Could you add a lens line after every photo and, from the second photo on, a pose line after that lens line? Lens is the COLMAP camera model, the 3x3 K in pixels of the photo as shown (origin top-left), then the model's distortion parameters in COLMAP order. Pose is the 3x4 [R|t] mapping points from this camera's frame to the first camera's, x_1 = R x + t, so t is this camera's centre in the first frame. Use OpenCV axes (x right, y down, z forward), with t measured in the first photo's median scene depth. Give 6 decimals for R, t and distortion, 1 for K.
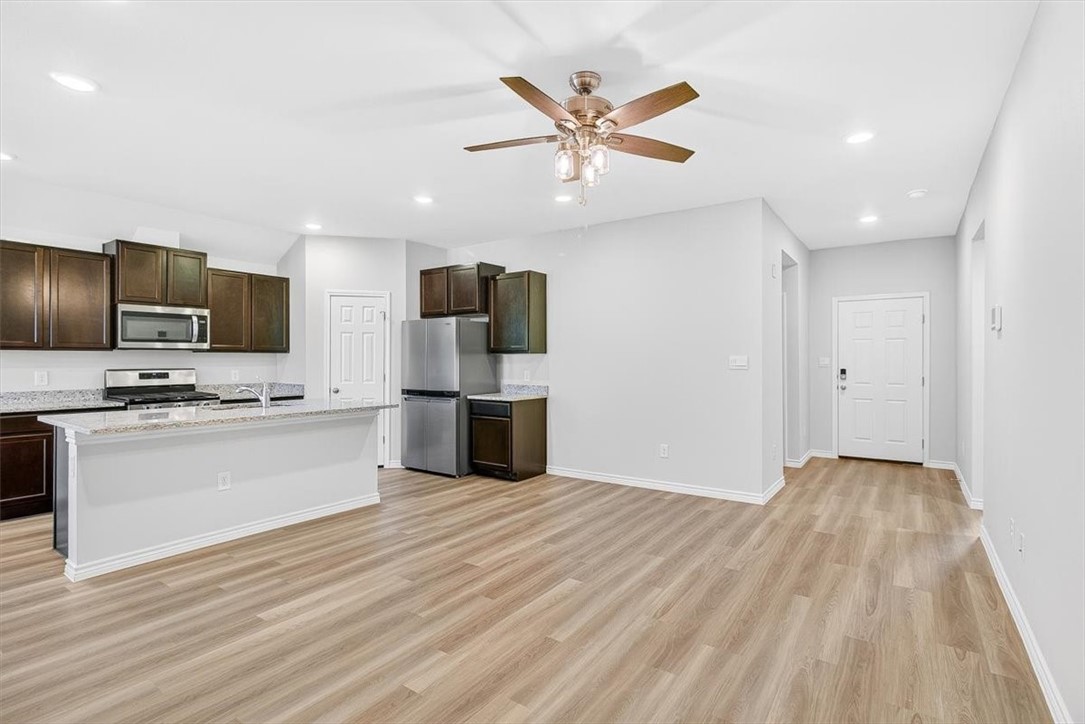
lens RADIAL K [[507.7, 0, 556.6], [0, 507.7, 361.2], [0, 0, 1]] dist [-0.005582, 0.001946]
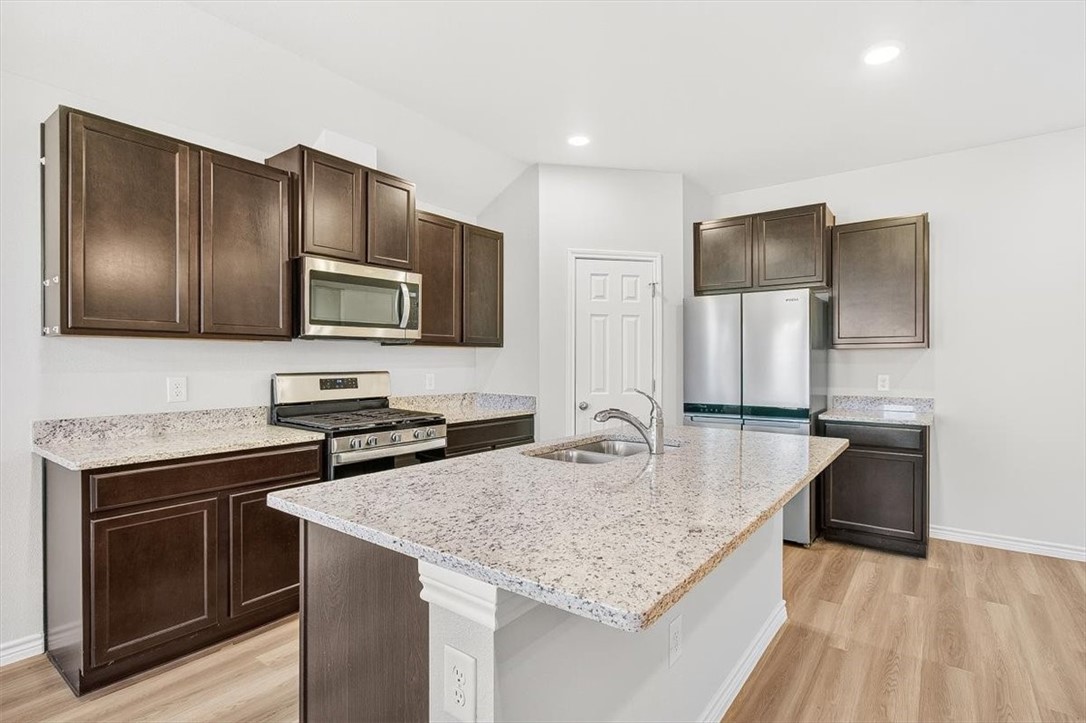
lens RADIAL K [[526.7, 0, 572.9], [0, 526.7, 360.3], [0, 0, 1]] dist [-0.018630, 0.006891]
pose [[0.999545, -0.002080, -0.030097, -0.513875], [0.001974, 0.999992, -0.003547, 0.003993], [0.030105, 0.003486, 0.999541, 0.396176]]
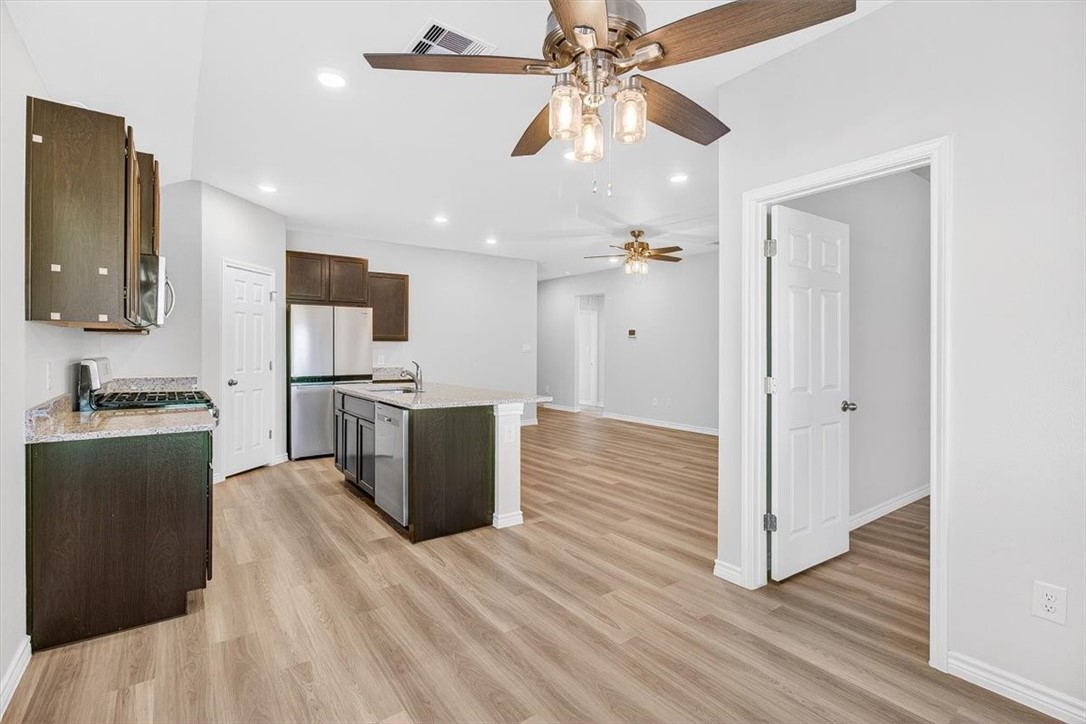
lens RADIAL K [[508.1, 0, 535.3], [0, 508.1, 350.6], [0, 0, 1]] dist [-0.005582, 0.001946]
pose [[0.352984, -0.002851, 0.935625, -1.220460], [-0.003766, 0.999983, 0.004468, 0.001574], [-0.935622, -0.005101, 0.352967, 0.304049]]
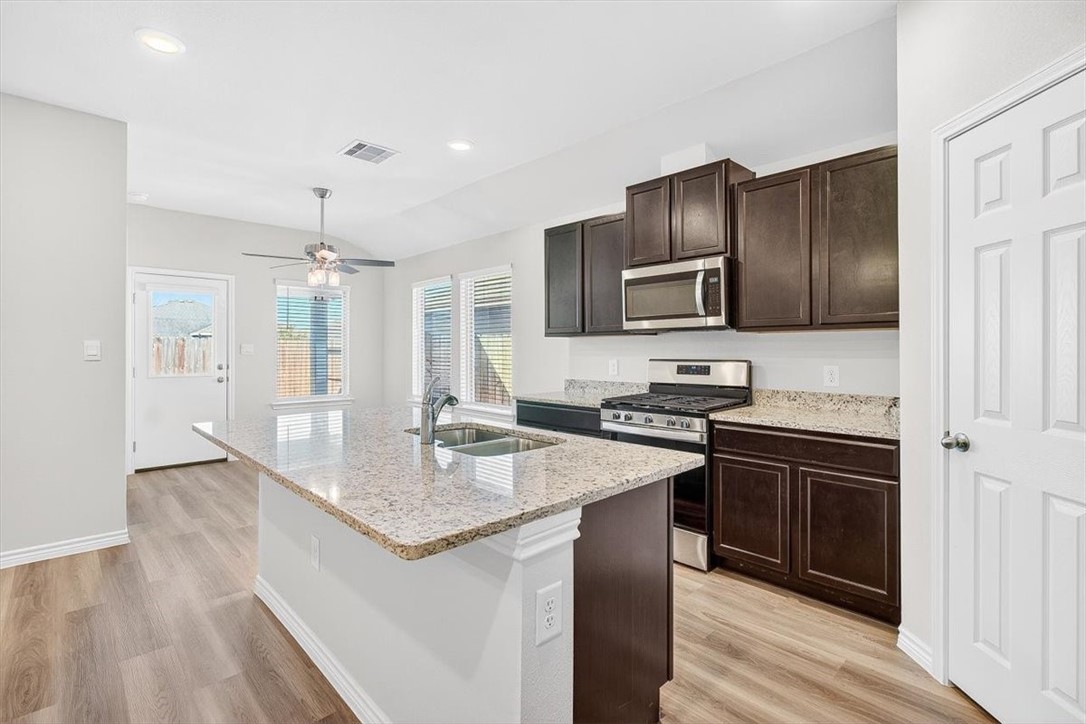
lens RADIAL K [[508.1, 0, 550.3], [0, 508.1, 346.8], [0, 0, 1]] dist [-0.005582, 0.001946]
pose [[-0.201960, -0.005686, -0.979377, -0.099509], [0.000902, 0.999982, -0.005991, 0.002278], [0.979393, -0.002093, -0.201951, 0.979291]]
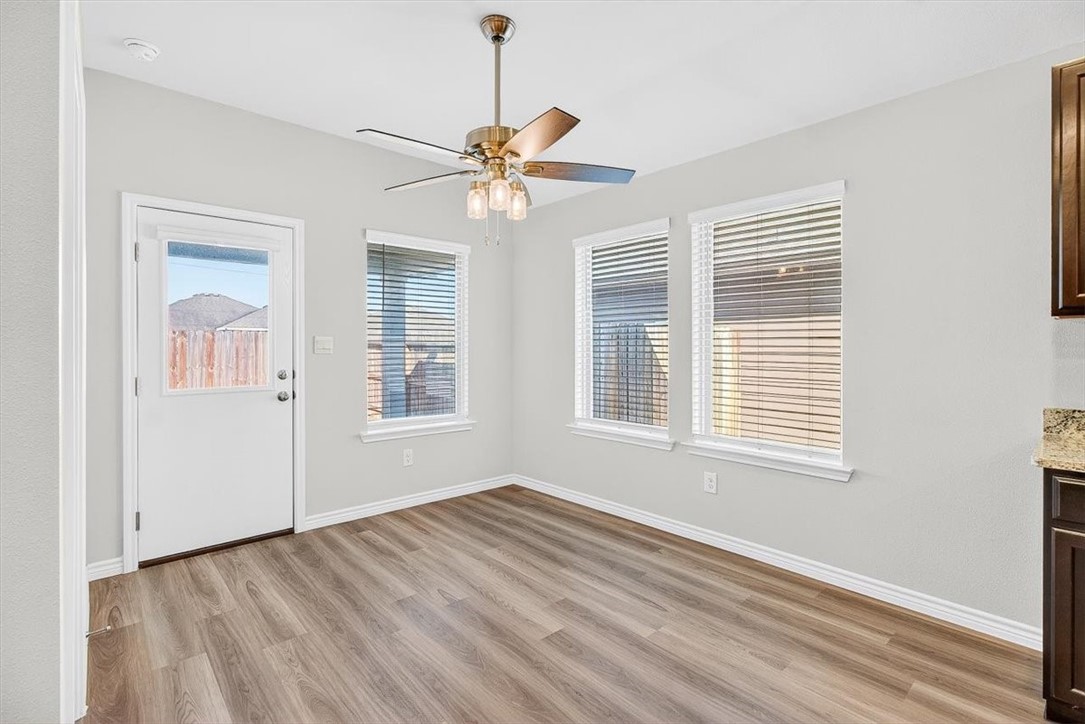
lens RADIAL K [[507.7, 0, 545.2], [0, 507.7, 351.0], [0, 0, 1]] dist [-0.005582, 0.001946]
pose [[-0.235827, 0.005886, -0.971777, -0.488372], [-0.000365, 0.999981, 0.006146, 0.004519], [0.971795, 0.001804, -0.235820, 0.529308]]
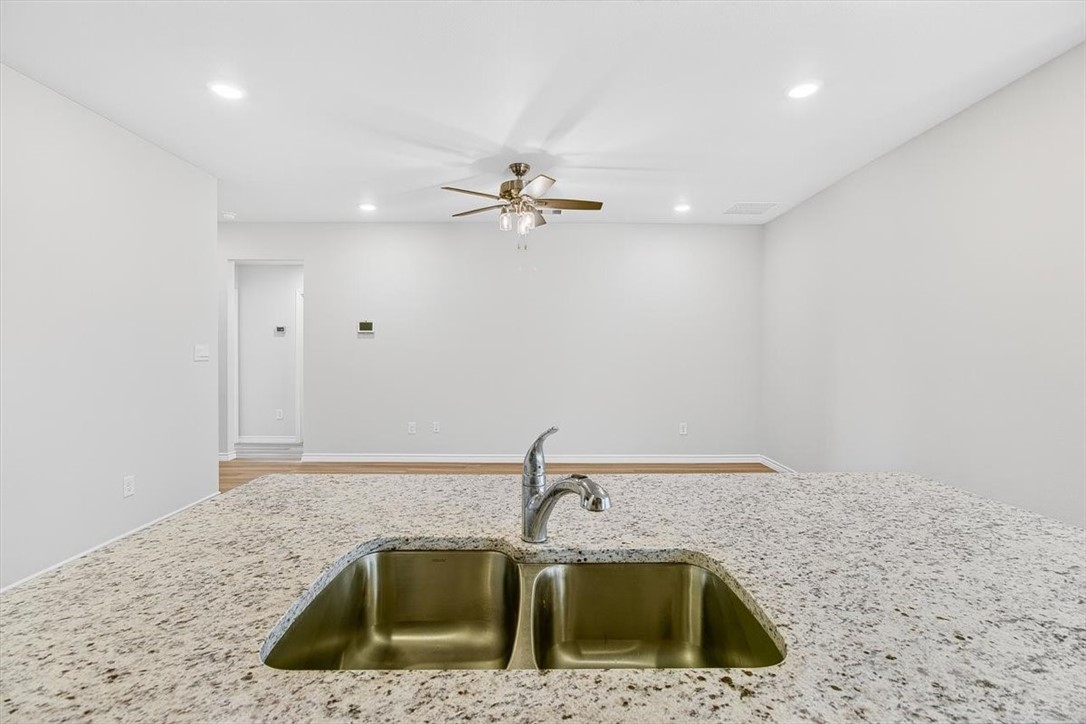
lens RADIAL K [[508.1, 0, 537.3], [0, 508.1, 350.2], [0, 0, 1]] dist [-0.005582, 0.001946]
pose [[-0.548649, -0.004461, 0.836041, -0.639848], [-0.002228, 0.999990, 0.003874, -0.005006], [-0.836050, 0.000263, -0.548654, 0.916618]]
